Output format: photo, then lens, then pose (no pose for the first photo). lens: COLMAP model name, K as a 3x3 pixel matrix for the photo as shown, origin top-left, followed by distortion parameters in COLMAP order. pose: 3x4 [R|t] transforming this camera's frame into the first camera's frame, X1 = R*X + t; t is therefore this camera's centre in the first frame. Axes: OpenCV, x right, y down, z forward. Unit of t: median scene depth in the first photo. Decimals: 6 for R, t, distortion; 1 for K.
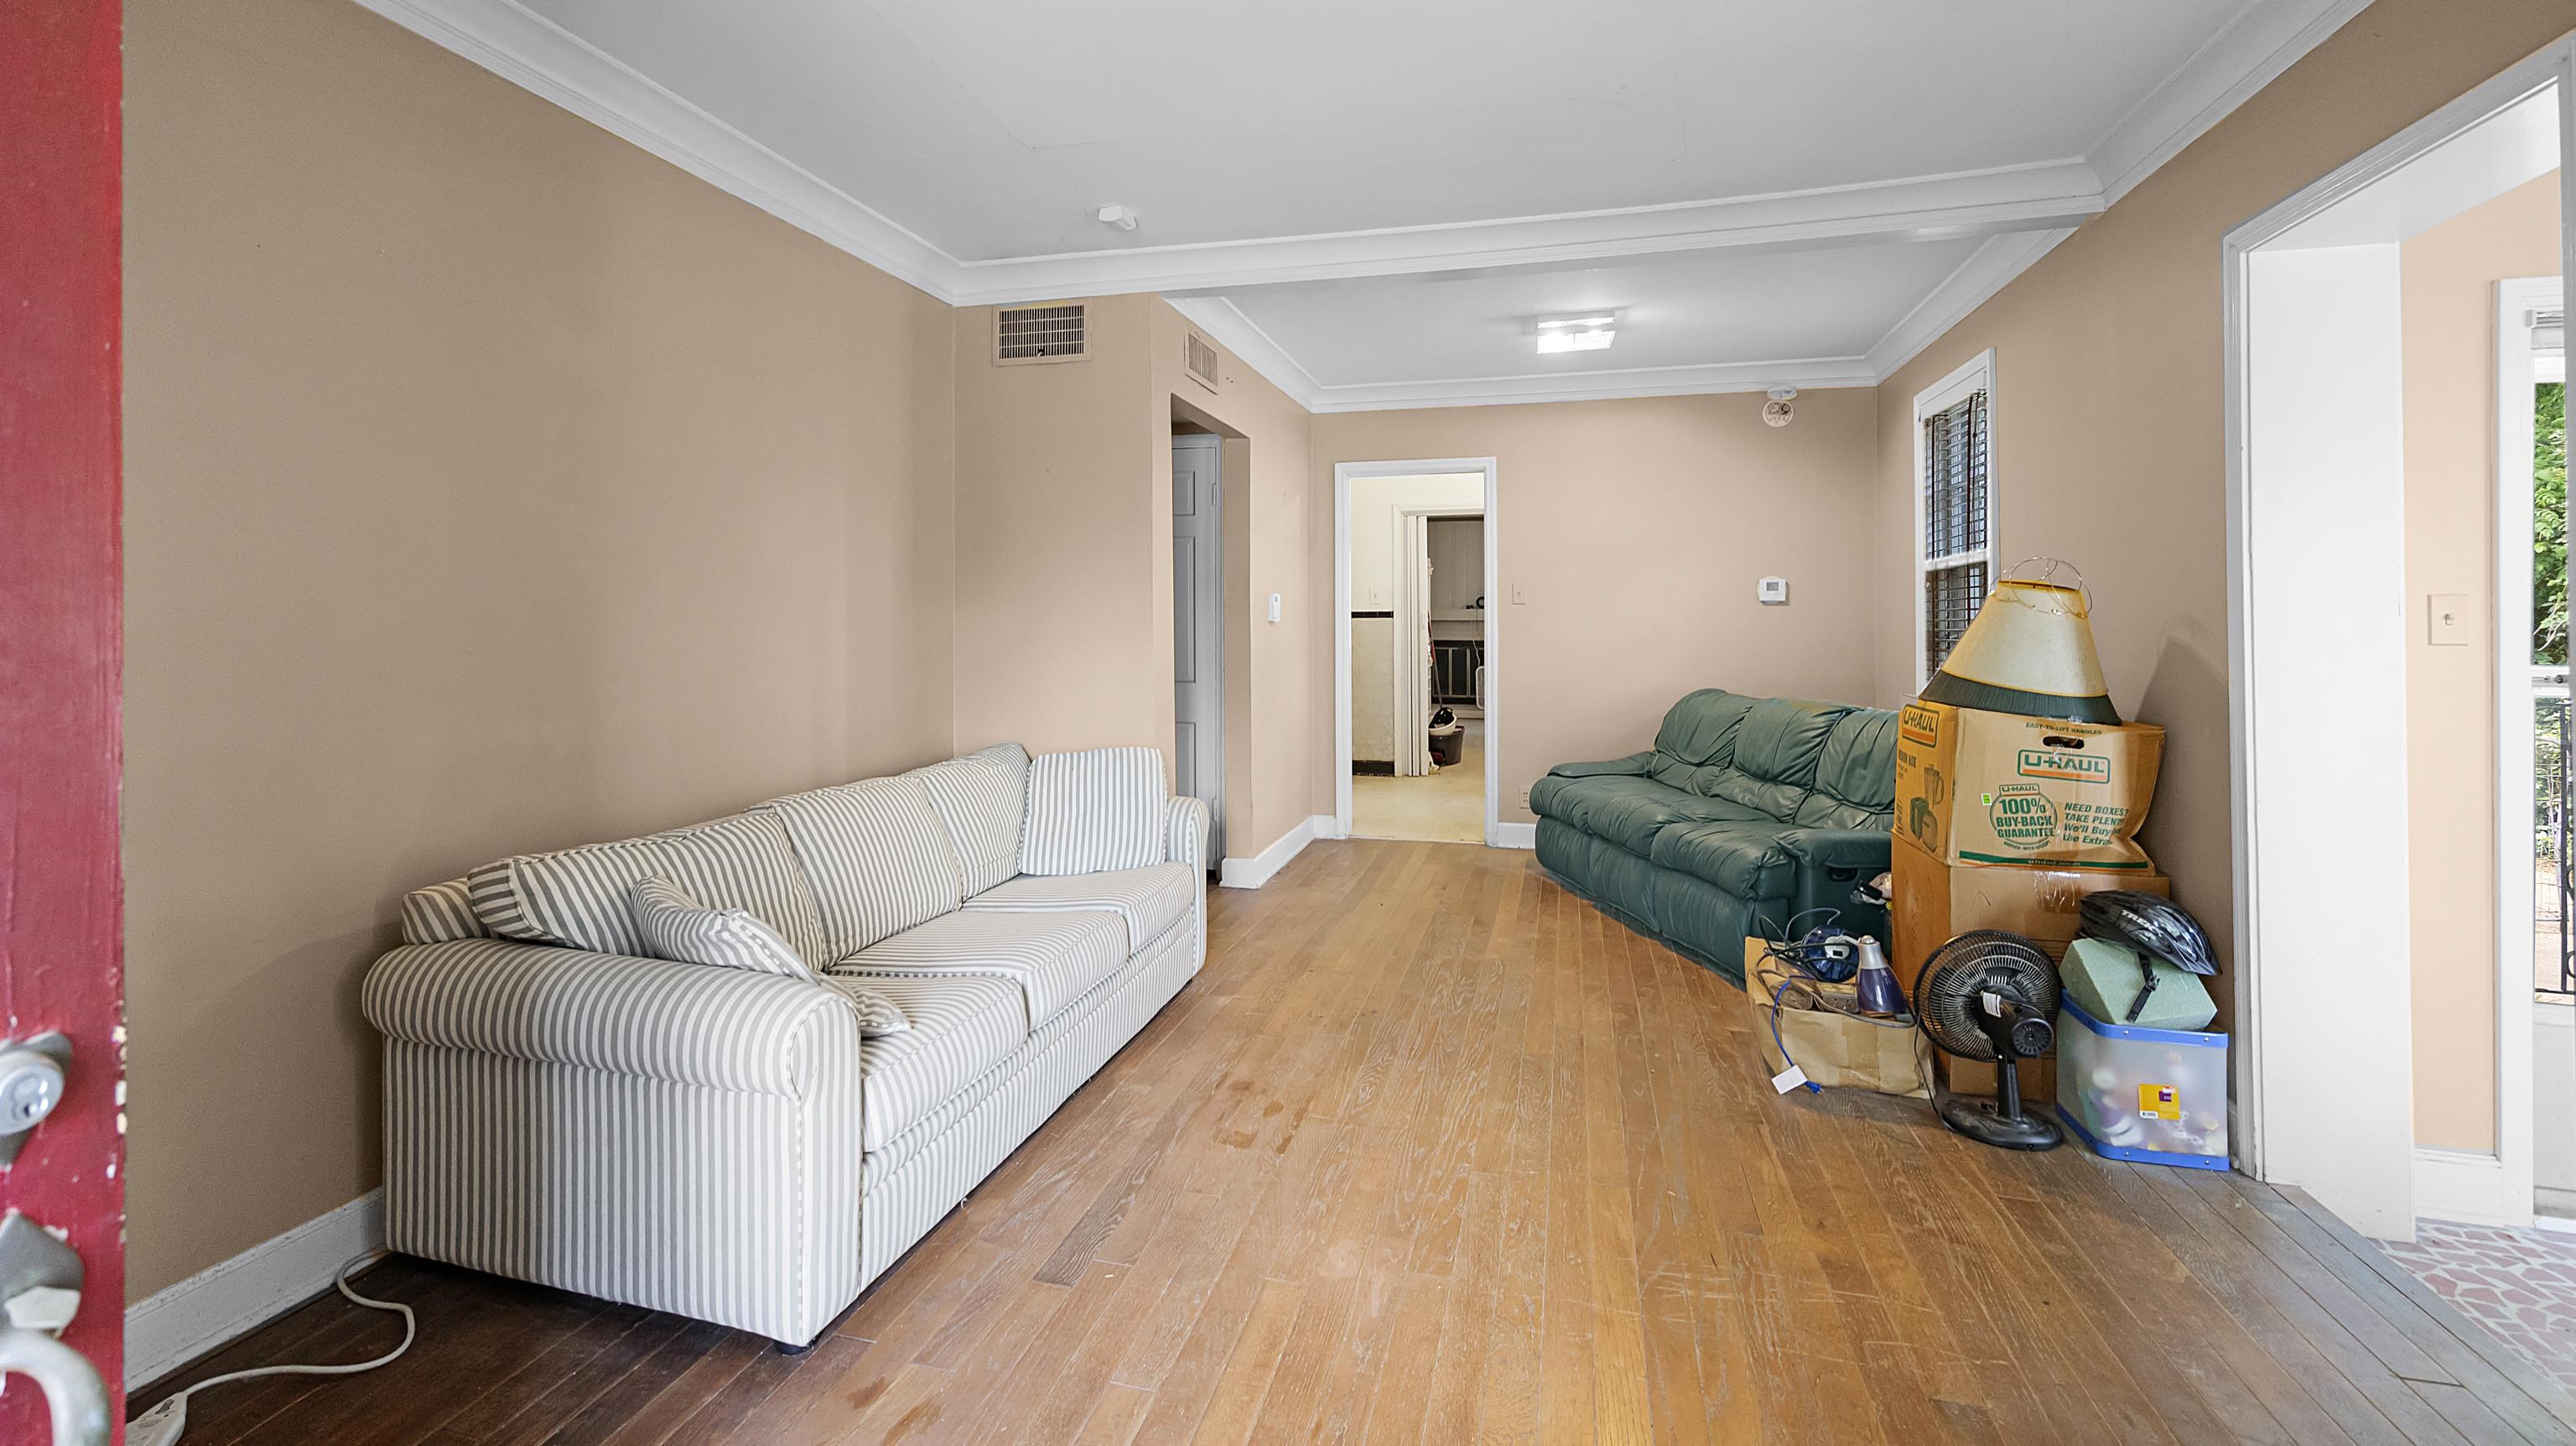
lens RADIAL K [[1132.3, 0, 1299.9], [0, 1132.3, 646.4], [0, 0, 1]] dist [-0.001500, -0.000064]
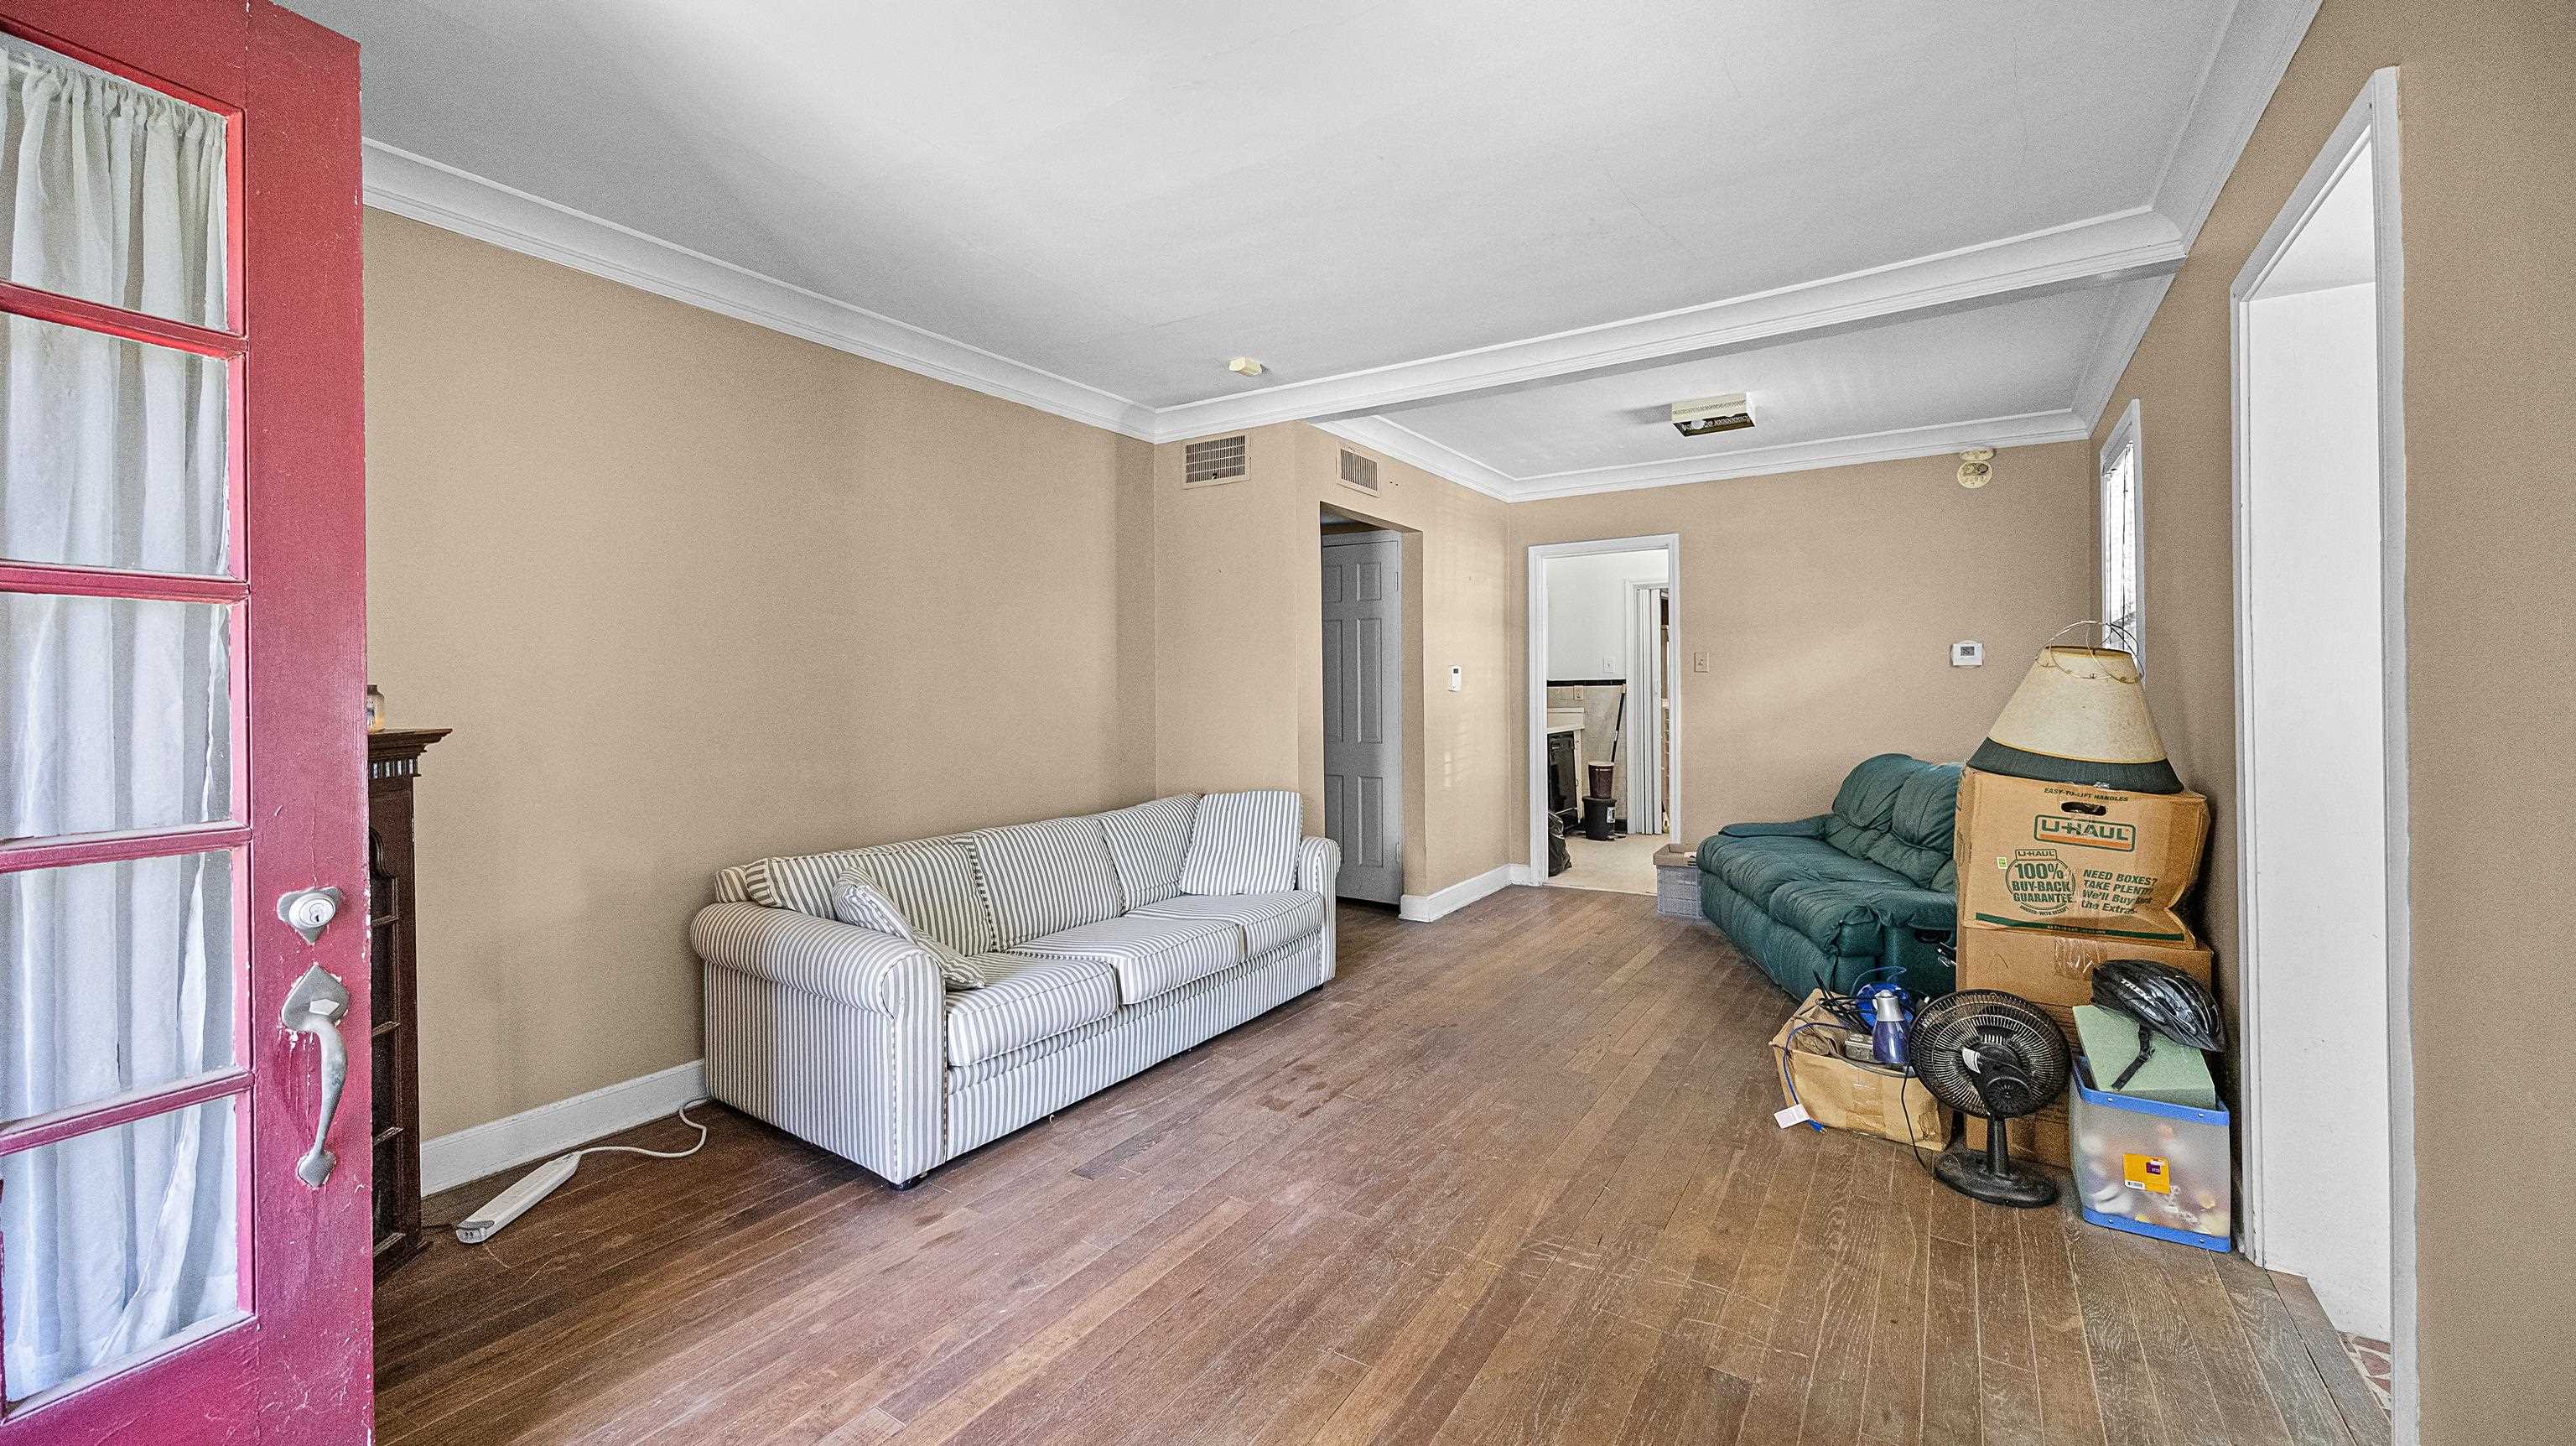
lens RADIAL K [[1029.2, 0, 1288.0], [0, 1029.2, 723.0], [0, 0, 1]] dist [-0.007040, -0.000033]
pose [[0.949081, 0.002271, -0.315024, 0.297561], [0.001111, 0.999944, 0.010555, -0.000369], [0.315030, -0.010368, 0.949025, -0.071879]]
